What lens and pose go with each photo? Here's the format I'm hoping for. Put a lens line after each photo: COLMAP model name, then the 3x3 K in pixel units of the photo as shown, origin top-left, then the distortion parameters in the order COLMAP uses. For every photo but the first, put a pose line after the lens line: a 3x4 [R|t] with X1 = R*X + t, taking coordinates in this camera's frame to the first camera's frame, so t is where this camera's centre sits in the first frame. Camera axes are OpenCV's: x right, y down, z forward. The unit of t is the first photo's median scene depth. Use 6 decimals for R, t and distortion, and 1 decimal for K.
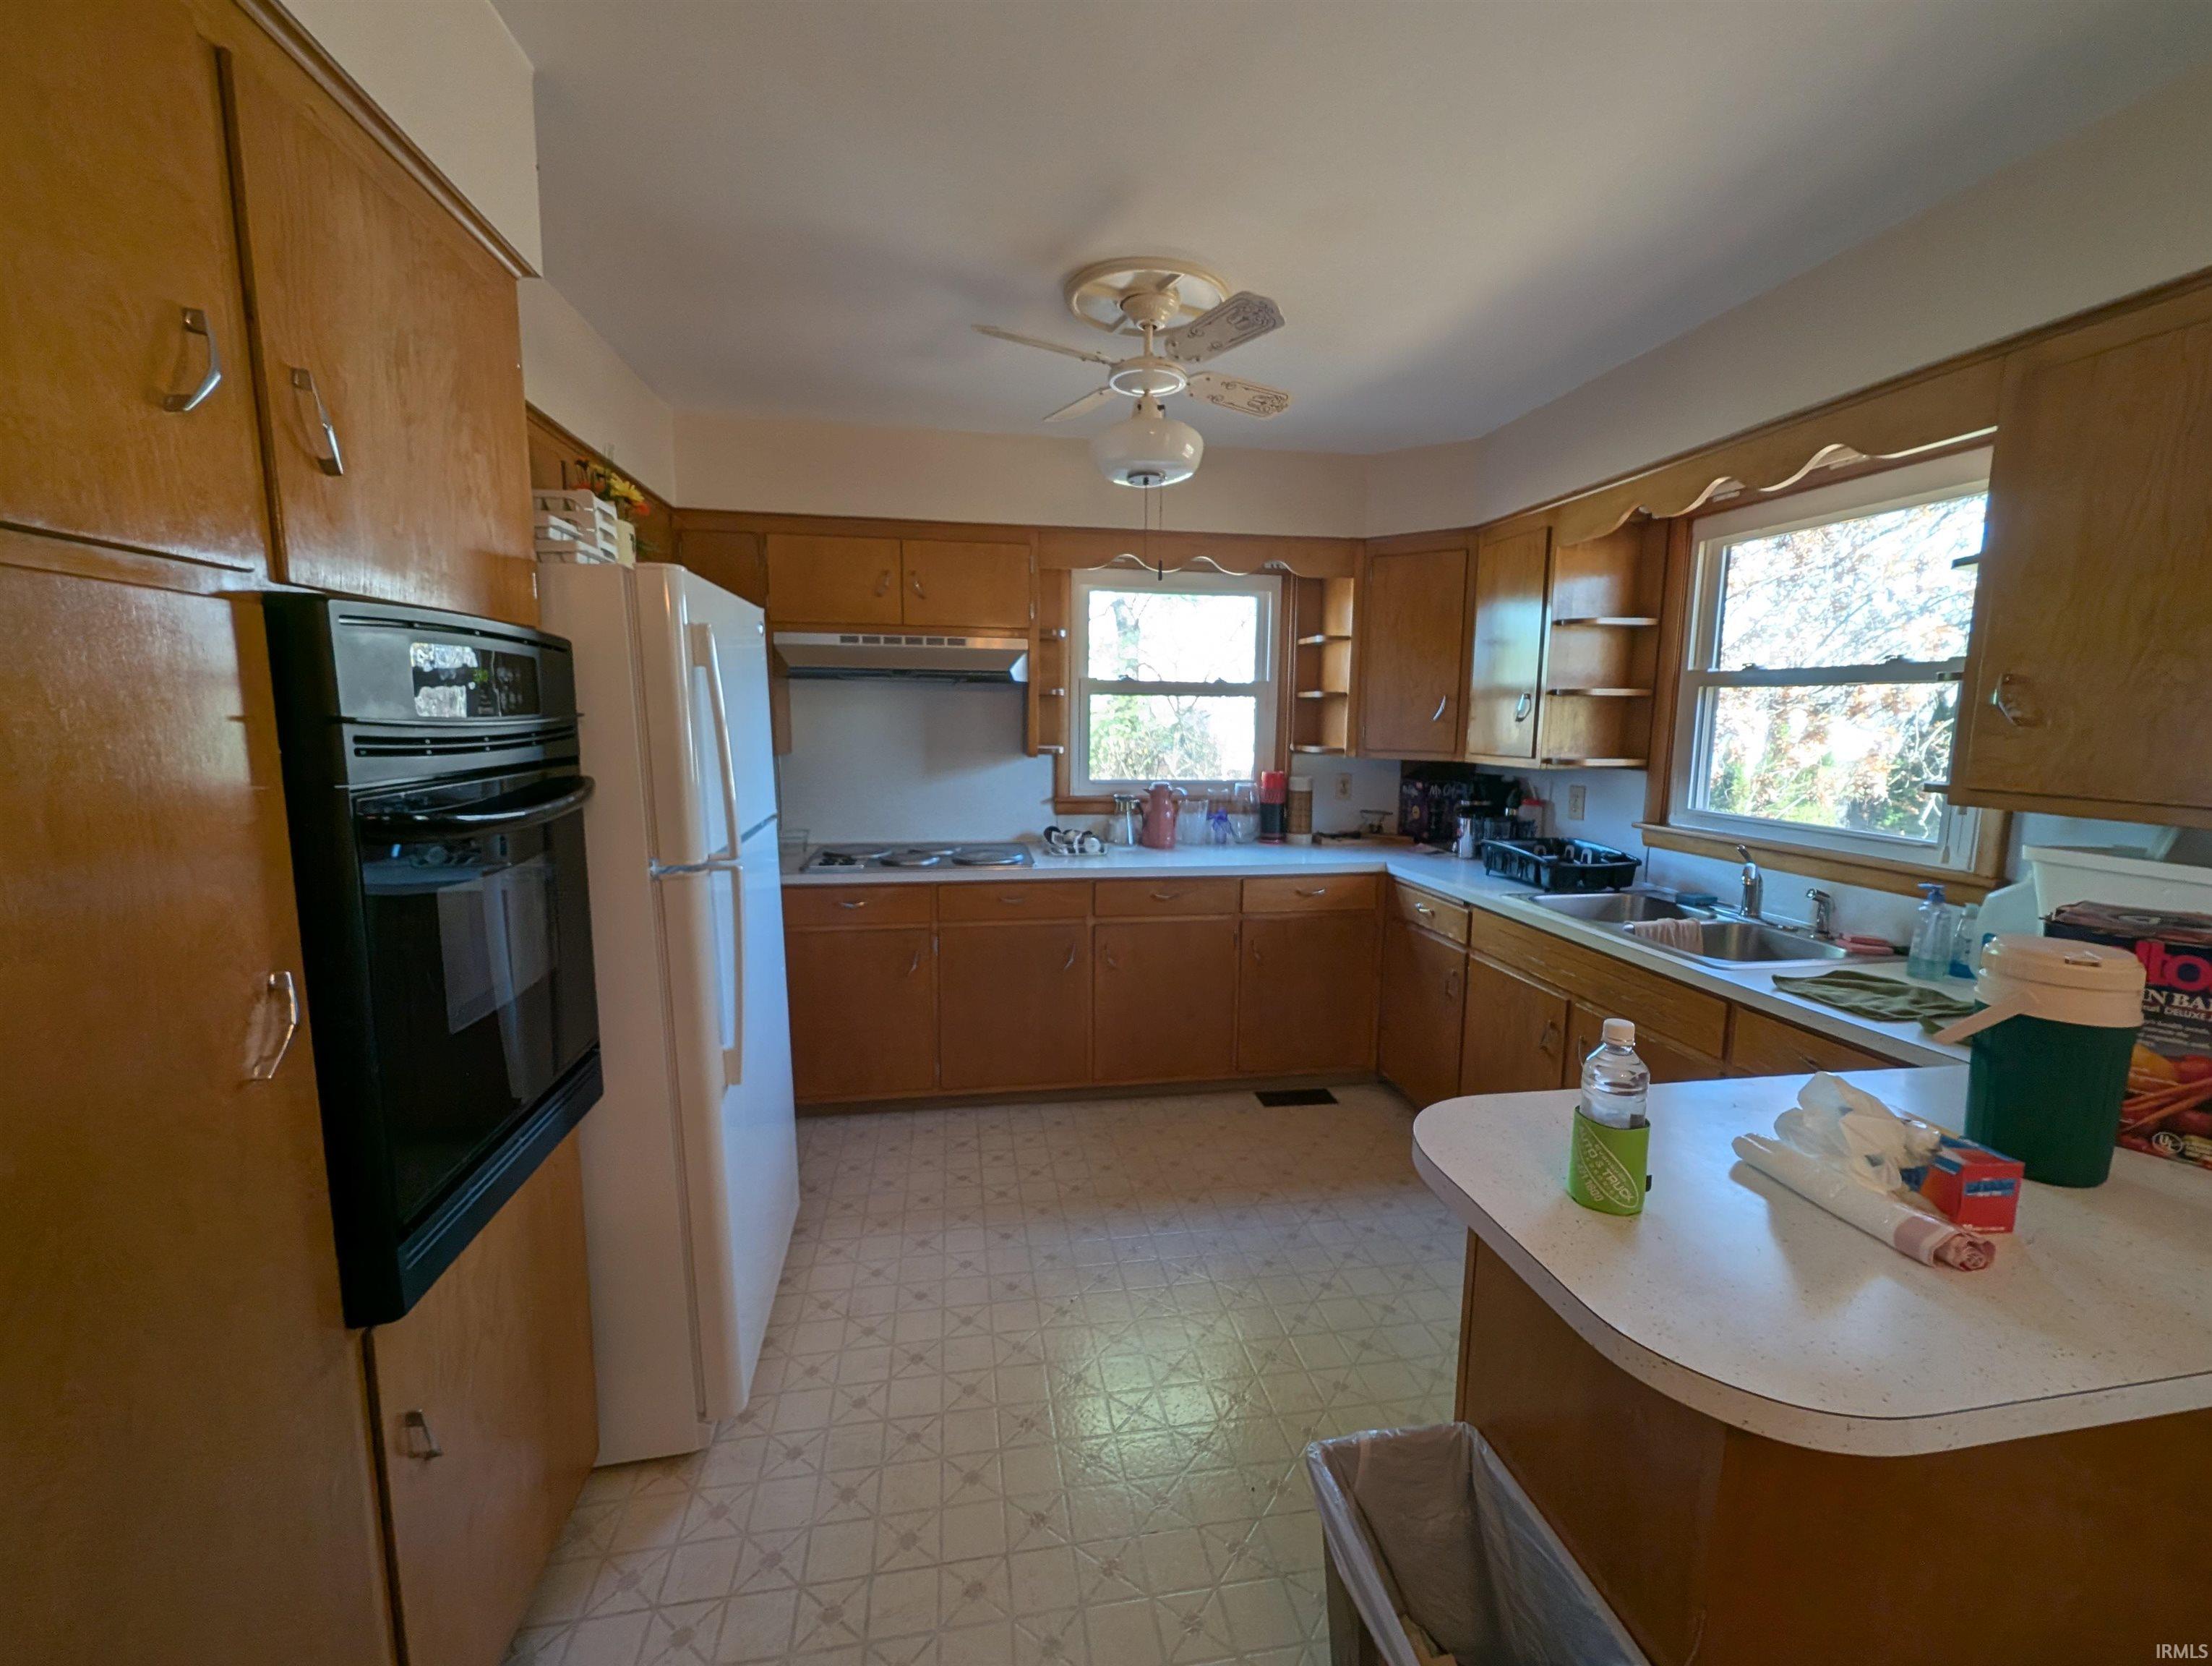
lens RADIAL K [[882.0, 0, 1106.0], [0, 882.0, 833.0], [0, 0, 1]] dist [-0.009445, -0.000006]
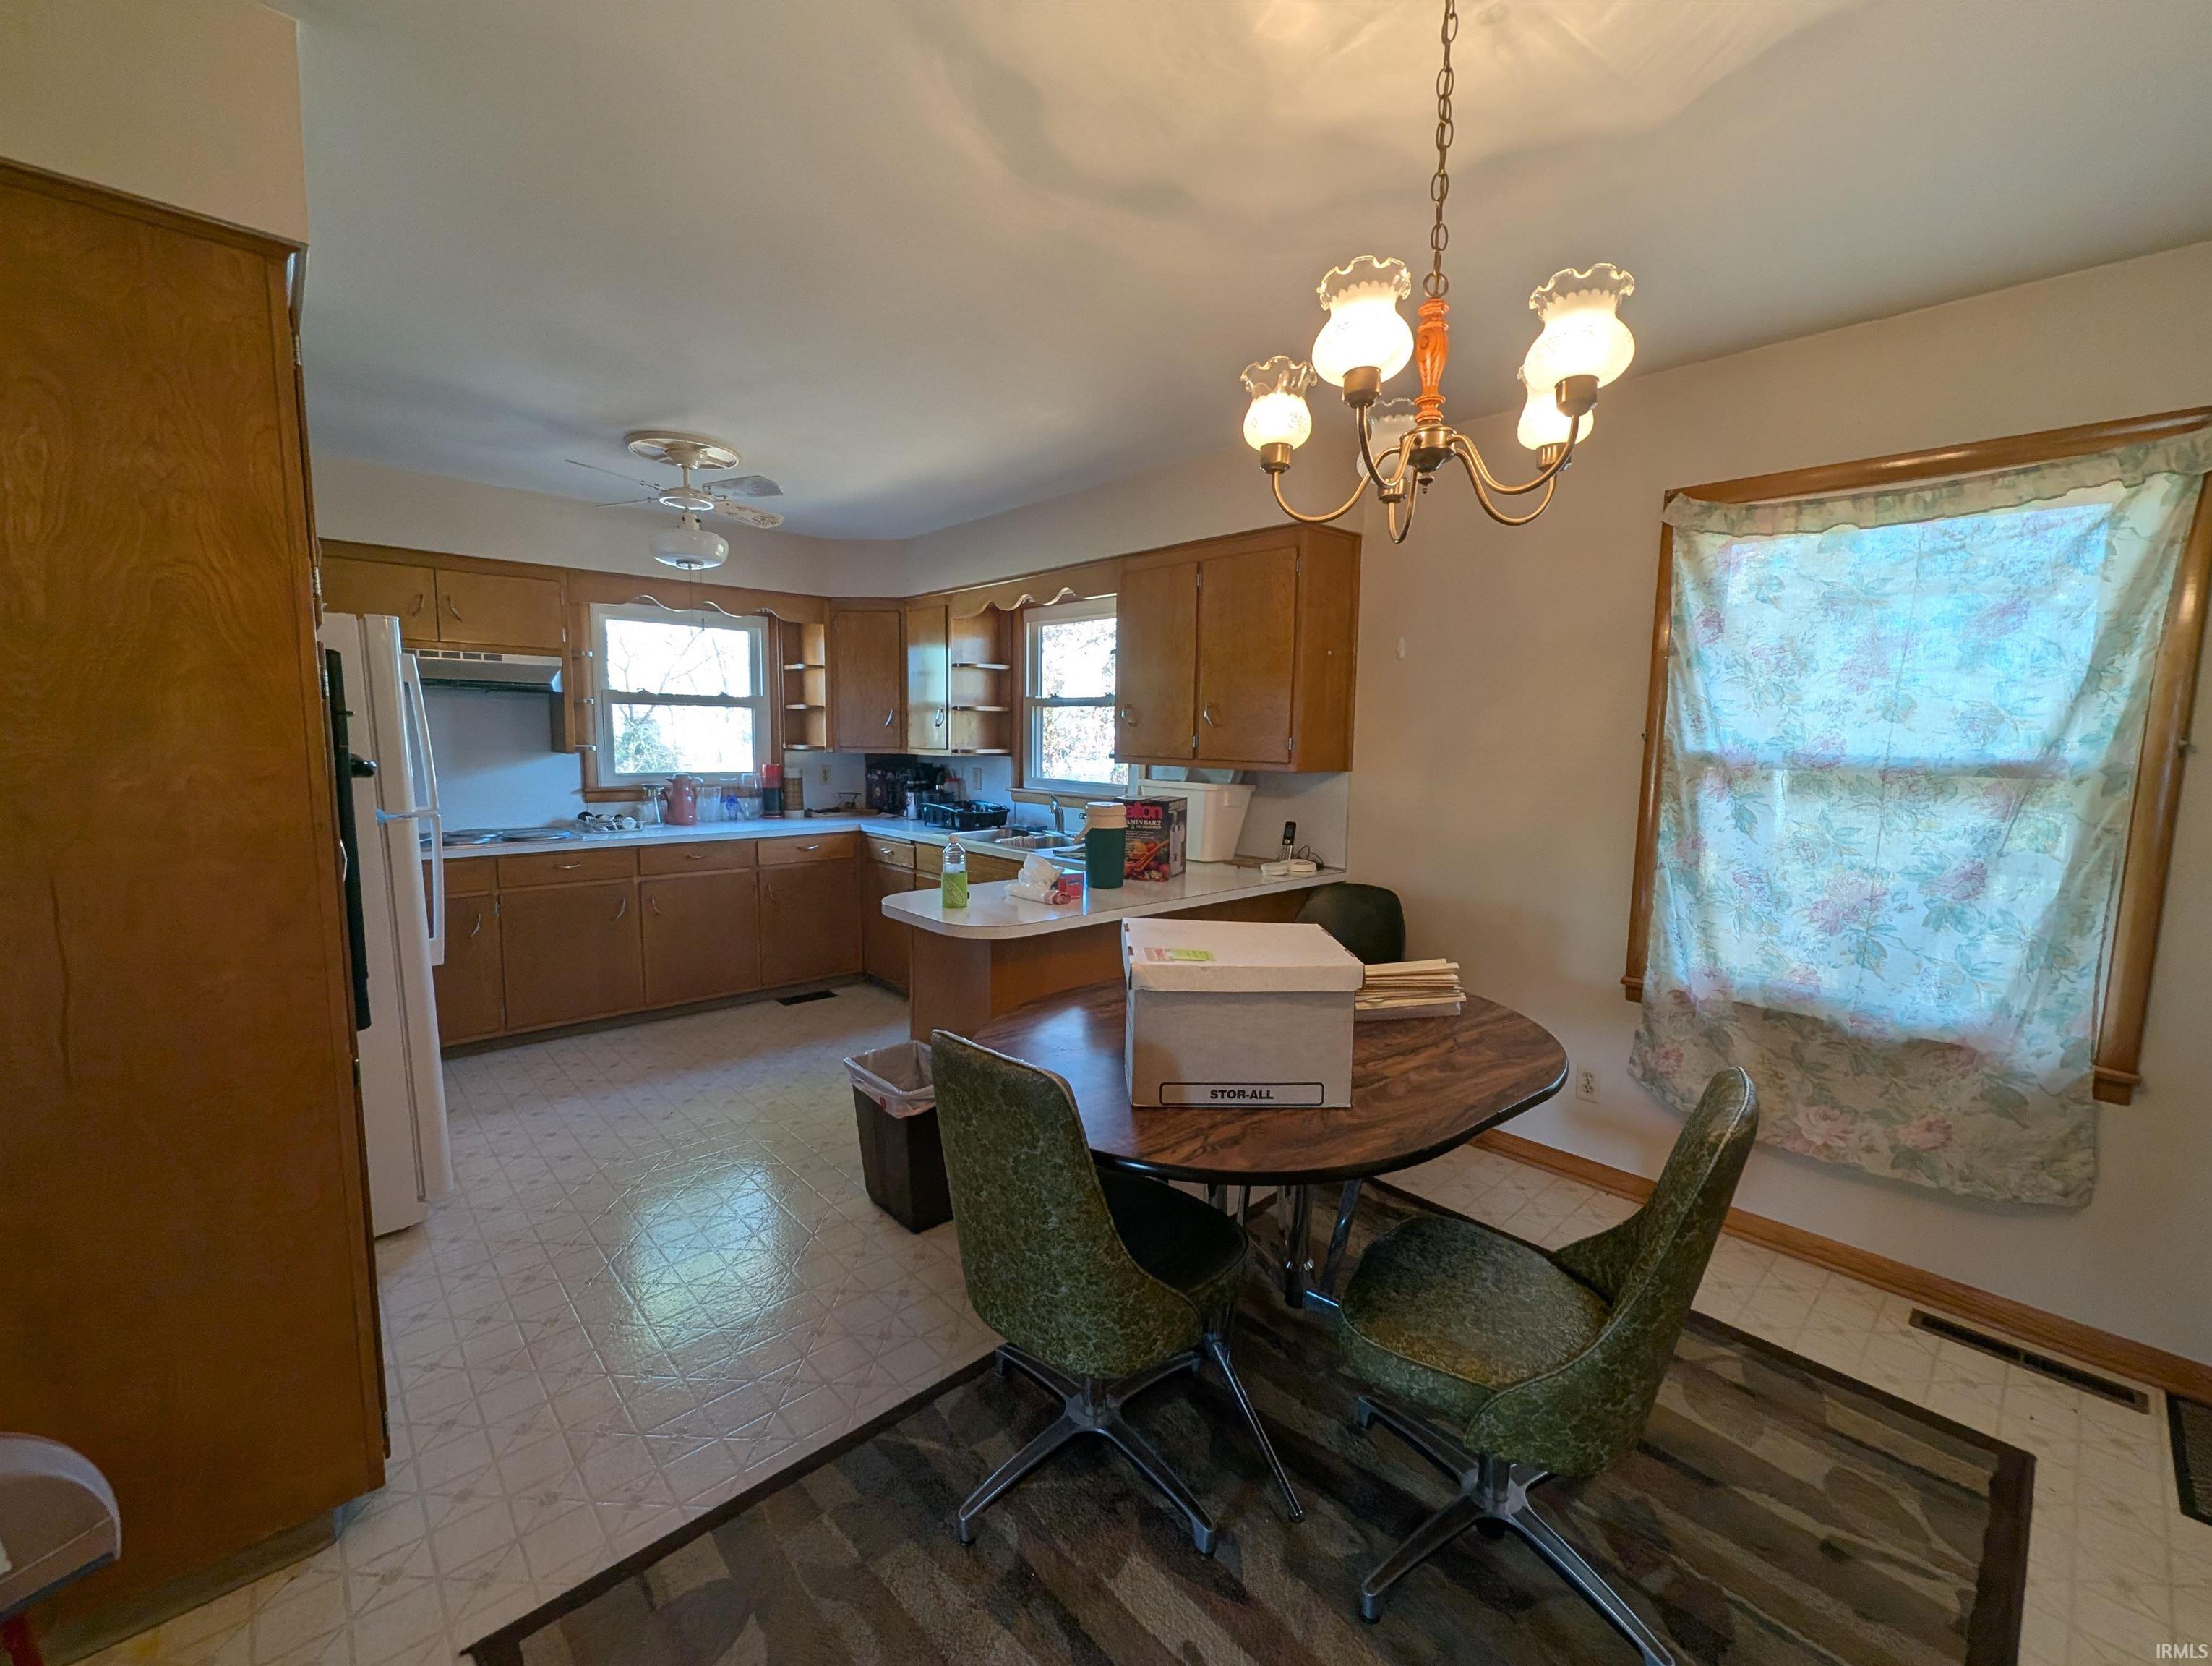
lens RADIAL K [[895.7, 0, 1106.0], [0, 895.7, 833.0], [0, 0, 1]] dist [0.000186, 0.000072]
pose [[0.834111, -0.058846, 0.548449, -0.148553], [0.067198, 0.997728, 0.004854, 0.067073], [-0.547489, 0.032806, 0.836170, -0.439778]]
